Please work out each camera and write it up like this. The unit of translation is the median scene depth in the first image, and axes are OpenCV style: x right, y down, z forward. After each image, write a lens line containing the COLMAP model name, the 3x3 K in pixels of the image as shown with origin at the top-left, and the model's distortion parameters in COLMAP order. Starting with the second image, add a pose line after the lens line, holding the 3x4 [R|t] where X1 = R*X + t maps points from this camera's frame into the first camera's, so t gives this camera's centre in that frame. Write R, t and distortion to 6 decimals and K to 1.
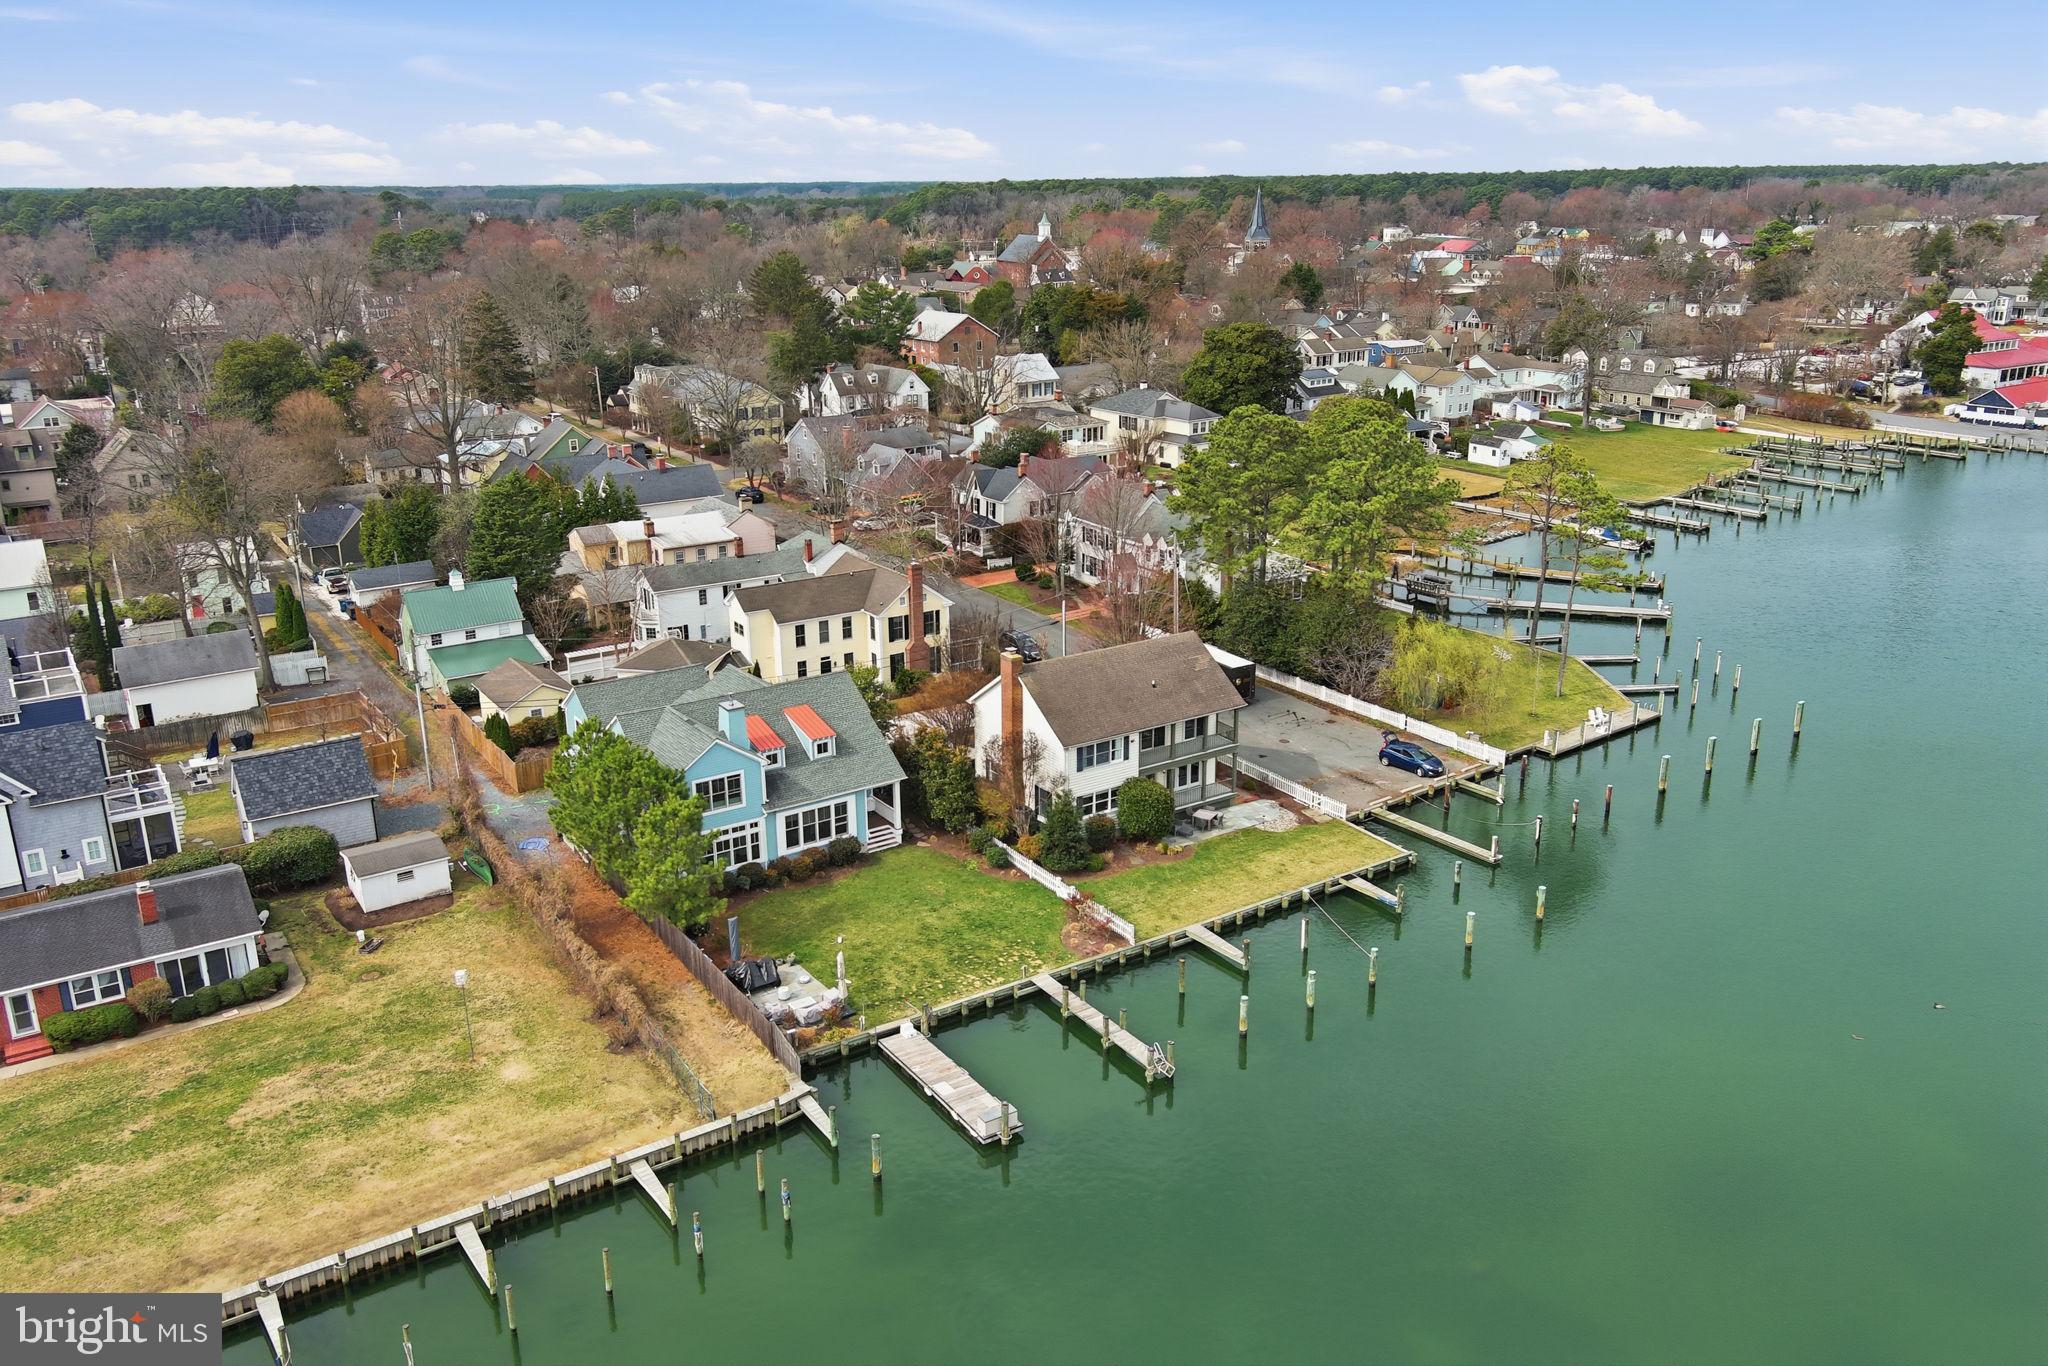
lens RADIAL K [[1574.2, 0, 1024.0], [0, 1574.2, 683.0], [0, 0, 1]] dist [0.016025, -0.009384]
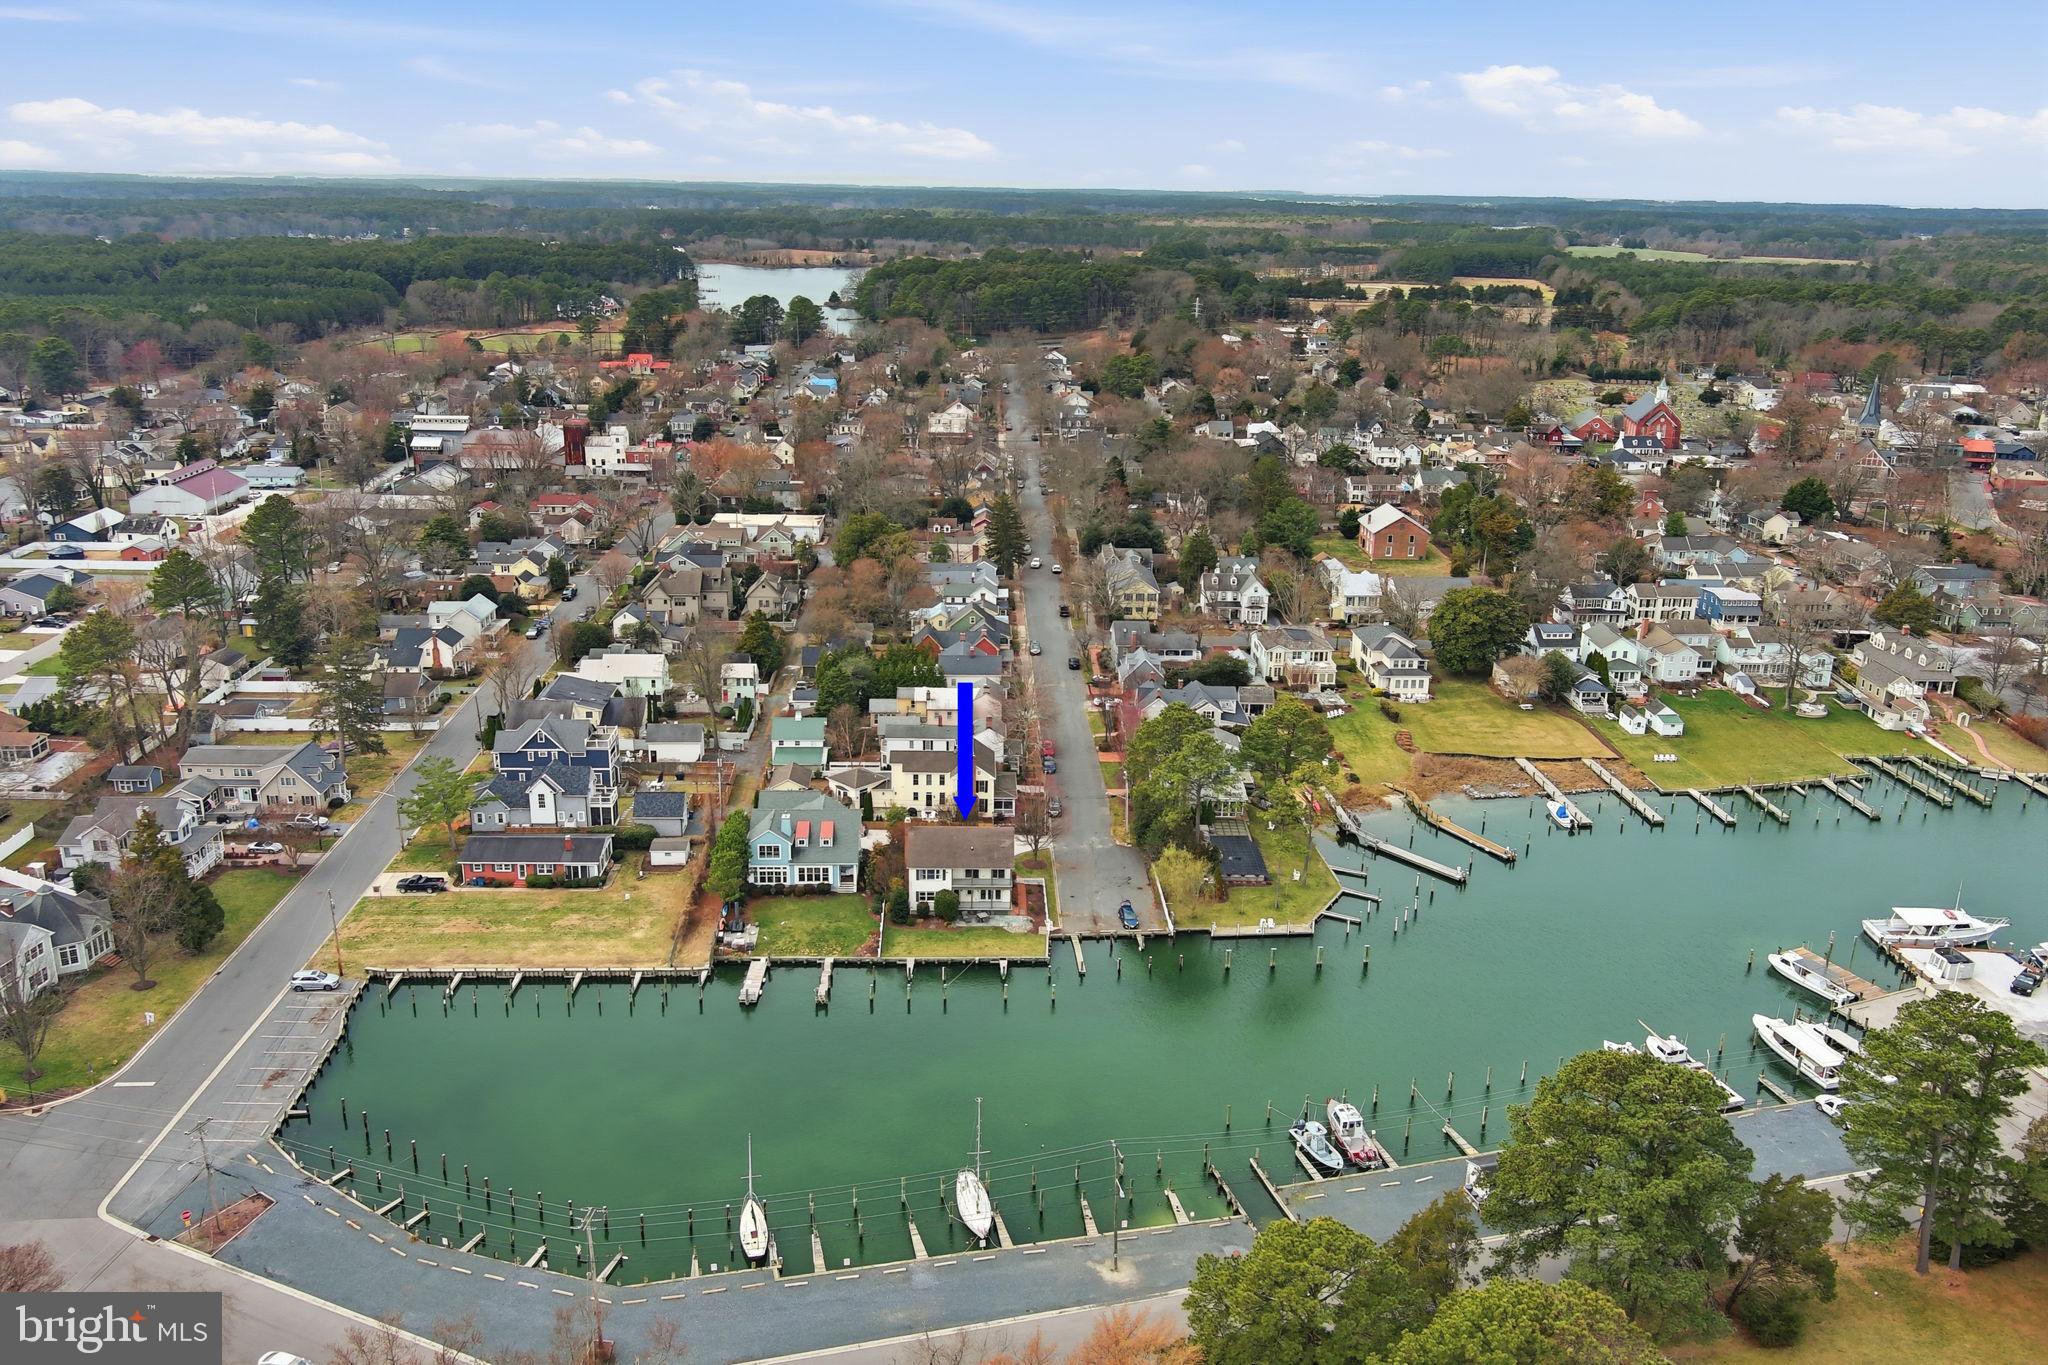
lens RADIAL K [[1575.7, 0, 1024.0], [0, 1575.7, 682.5], [0, 0, 1]] dist [0.058282, -0.001753]
pose [[0.848532, 0.185685, -0.495494, 1.240931], [-0.185842, 0.981332, 0.049497, -0.363047], [0.495435, 0.050084, 0.867200, -0.882371]]
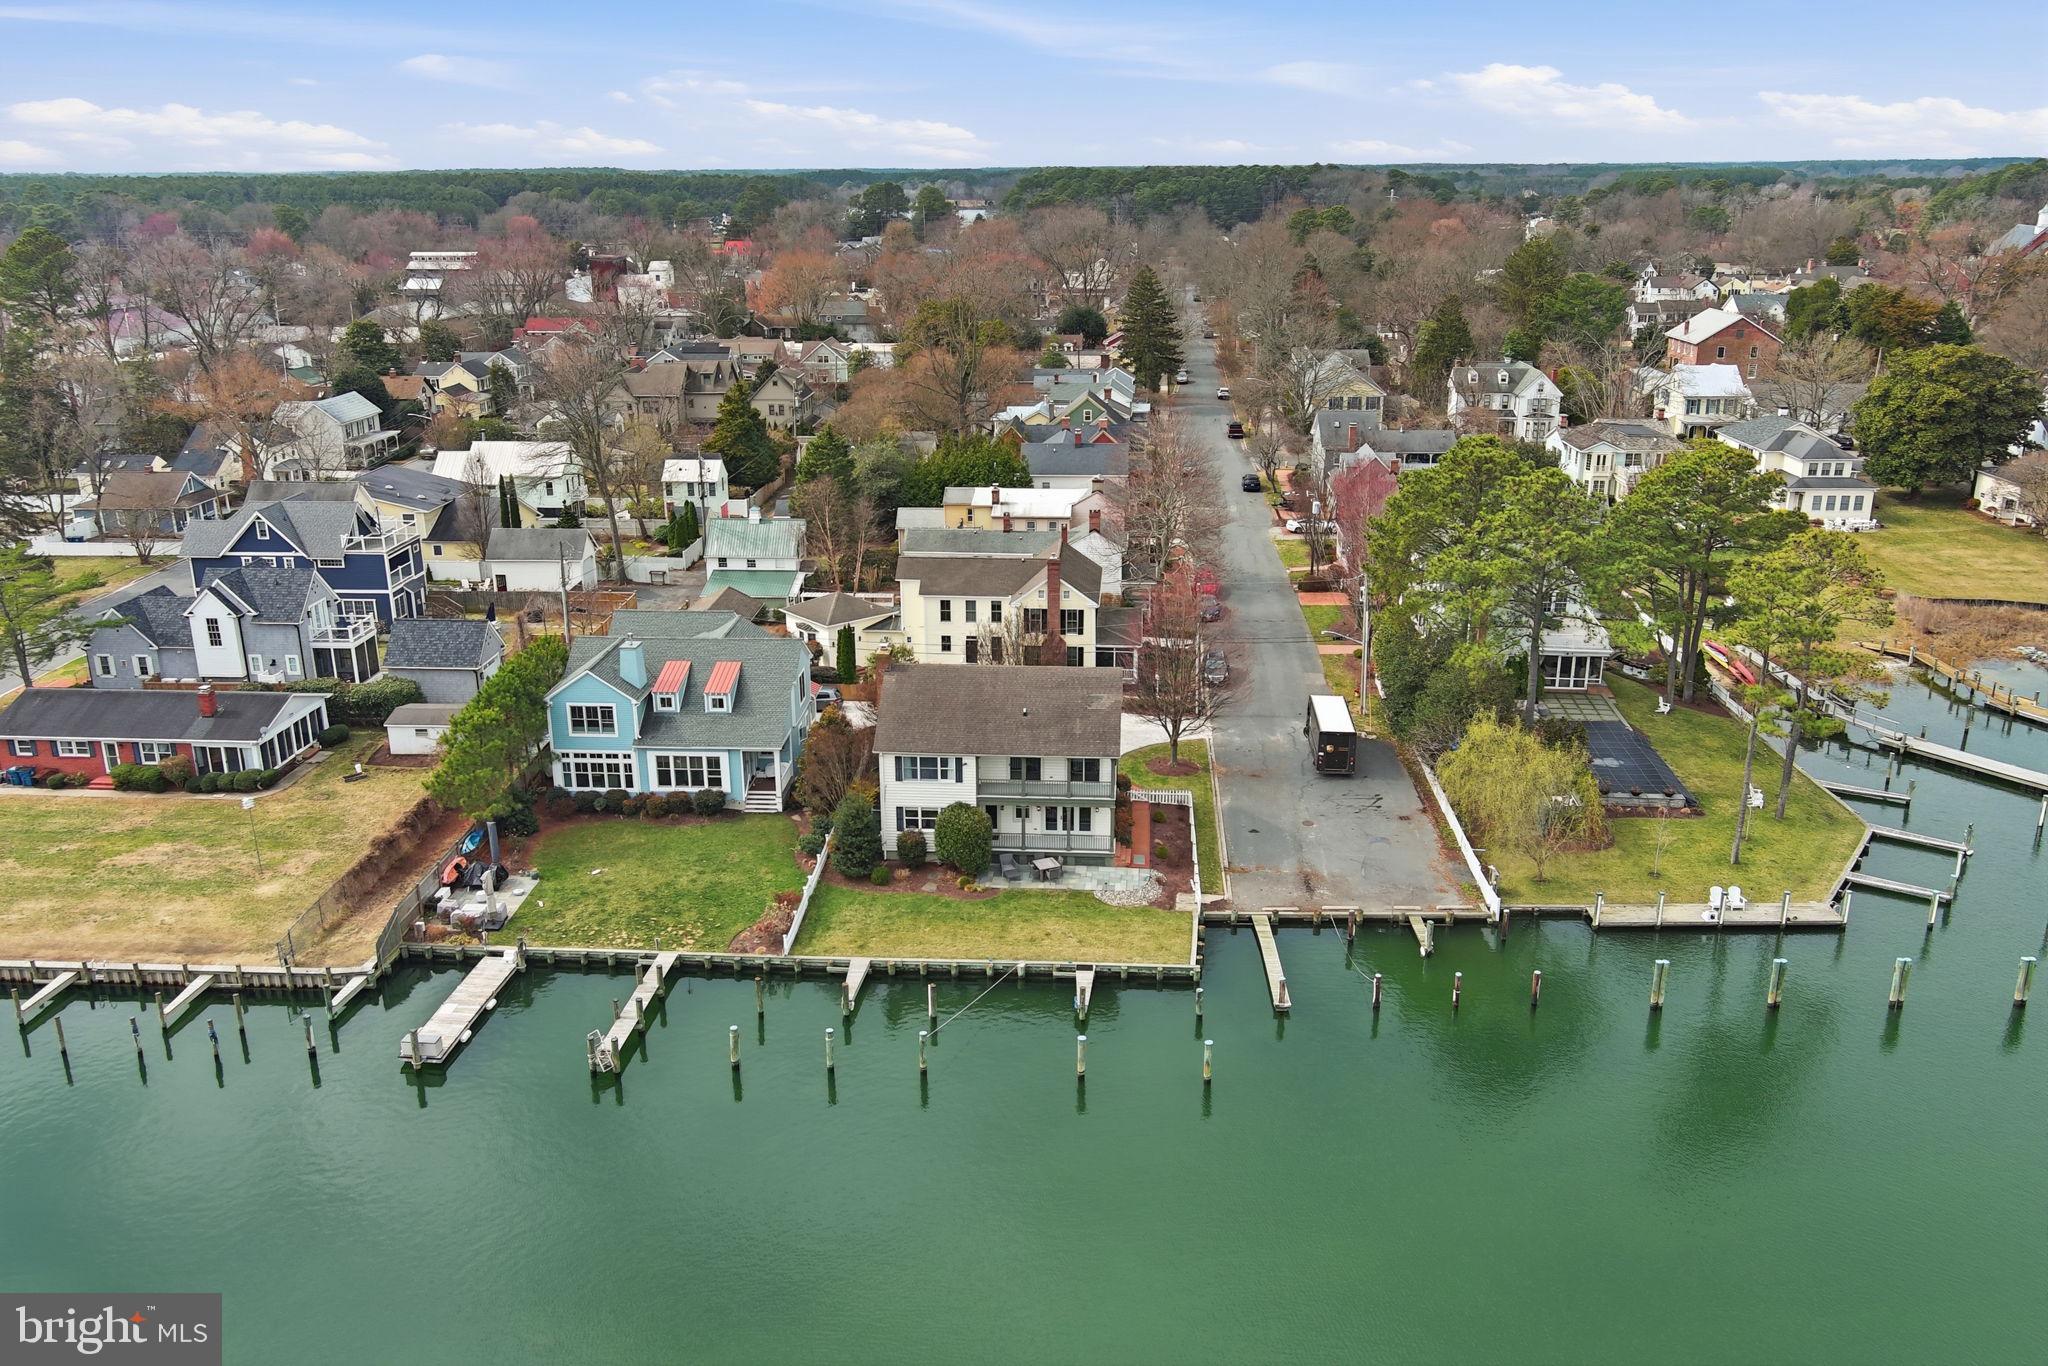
lens RADIAL K [[1574.2, 0, 1024.0], [0, 1574.2, 683.0], [0, 0, 1]] dist [0.016025, -0.009384]
pose [[0.790744, 0.194567, -0.580403, 0.663258], [-0.187006, 0.979597, 0.073610, -0.090791], [0.582883, 0.050332, 0.810996, 0.265745]]
